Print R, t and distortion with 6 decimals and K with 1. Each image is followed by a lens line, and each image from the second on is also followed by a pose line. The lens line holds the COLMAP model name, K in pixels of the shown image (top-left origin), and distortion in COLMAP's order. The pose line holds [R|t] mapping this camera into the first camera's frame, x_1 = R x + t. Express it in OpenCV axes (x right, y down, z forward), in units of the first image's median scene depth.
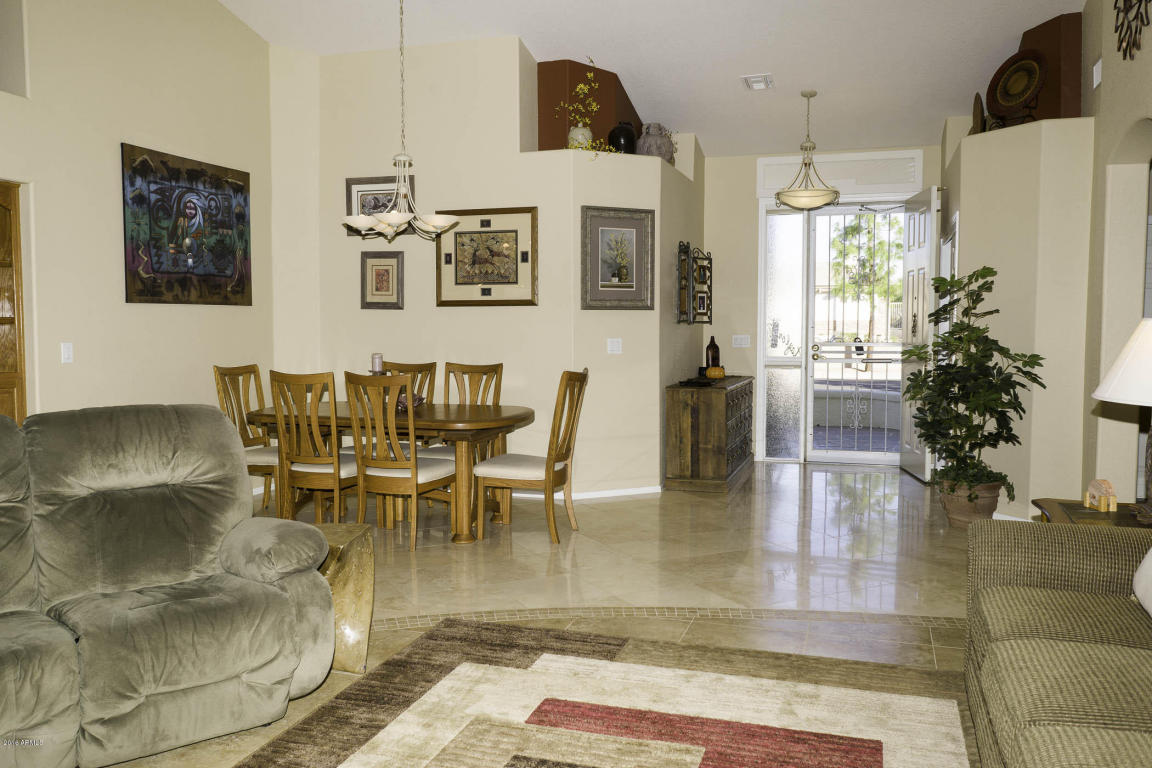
lens RADIAL K [[917.2, 0, 604.8], [0, 917.2, 389.4], [0, 0, 1]] dist [-0.014652, 0.005297]
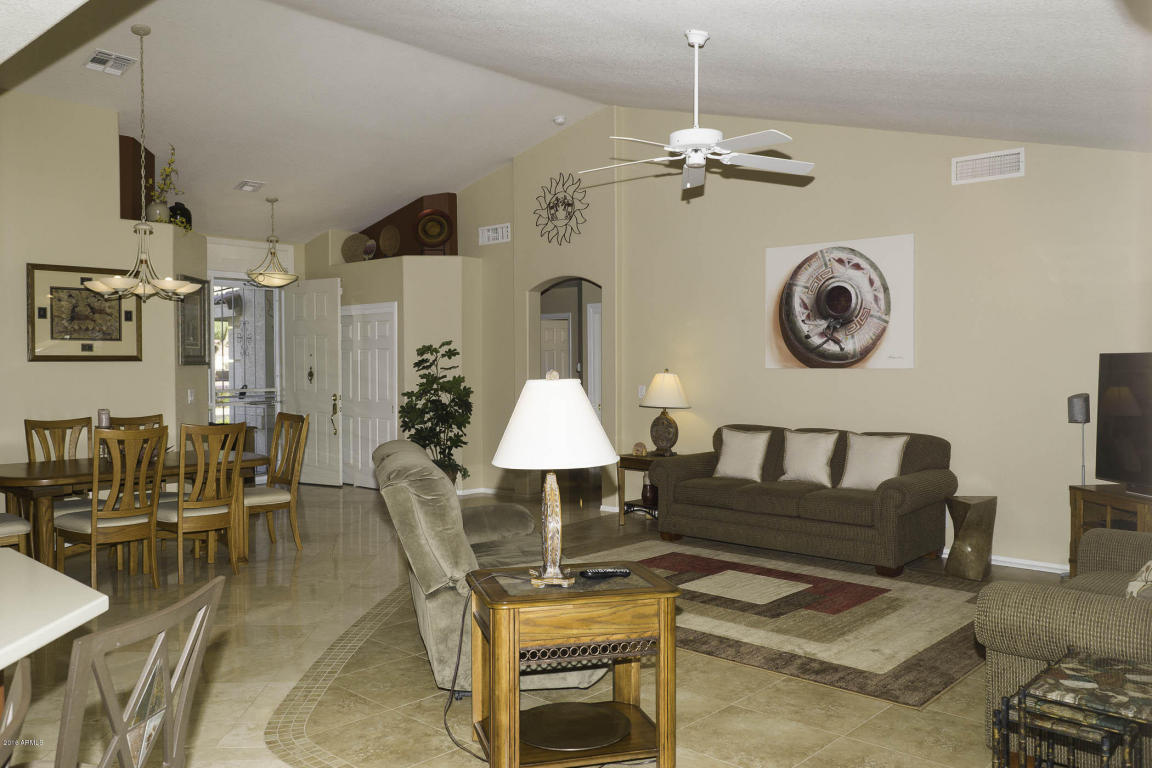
lens RADIAL K [[917.2, 0, 576.3], [0, 917.2, 377.7], [0, 0, 1]] dist [-0.014652, 0.005297]
pose [[0.423649, -0.012865, 0.905735, -0.985300], [0.068371, 0.997501, -0.017812, -0.020286], [-0.903242, 0.069472, 0.423470, 0.088967]]
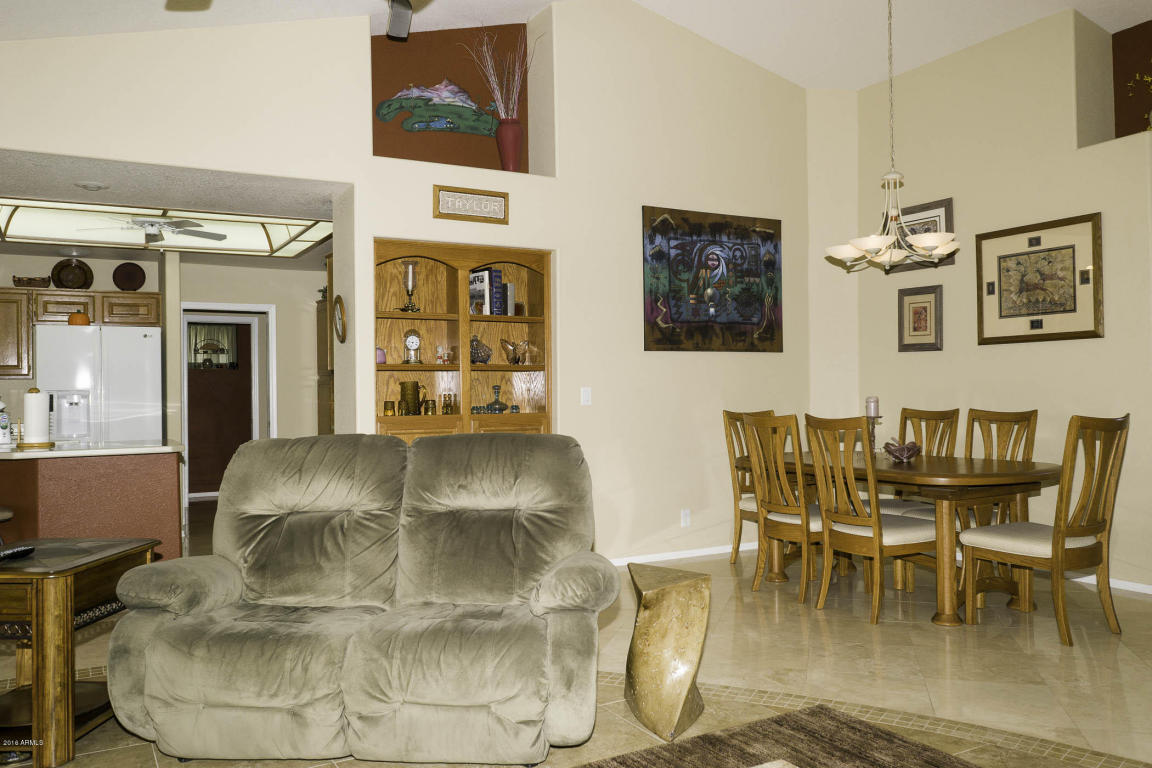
lens RADIAL K [[917.2, 0, 580.2], [0, 917.2, 388.1], [0, 0, 1]] dist [-0.014652, 0.005297]
pose [[0.724394, -0.013827, -0.689248, 0.164566], [-0.034204, 0.997847, -0.055966, 0.012196], [0.688538, 0.064116, 0.722361, 0.158375]]
